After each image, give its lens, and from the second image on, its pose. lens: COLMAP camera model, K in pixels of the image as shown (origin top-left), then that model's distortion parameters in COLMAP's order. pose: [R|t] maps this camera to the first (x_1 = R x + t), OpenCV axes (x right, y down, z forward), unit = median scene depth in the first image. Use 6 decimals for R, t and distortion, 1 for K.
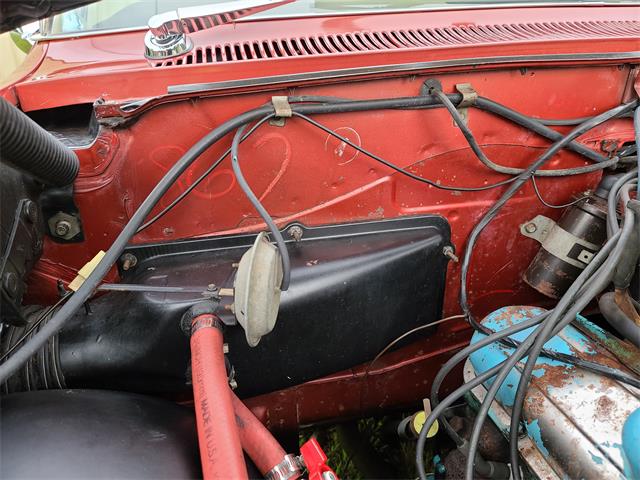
lens RADIAL K [[503.8, 0, 318.7], [0, 503.8, 244.4], [0, 0, 1]] dist [0.050043, -0.002185]
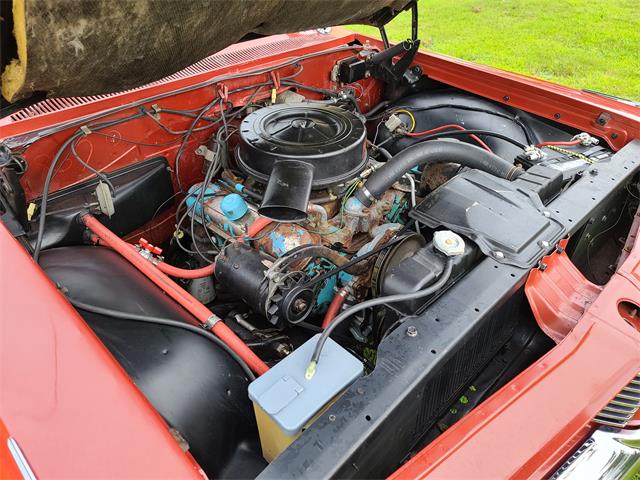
lens RADIAL K [[503.8, 0, 318.7], [0, 503.8, 244.4], [0, 0, 1]] dist [0.050043, -0.002185]
pose [[0.852488, -0.308036, 0.422349, -0.316898], [0.222216, 0.944849, 0.240584, -0.080570], [-0.473164, -0.111242, 0.873923, -1.763276]]
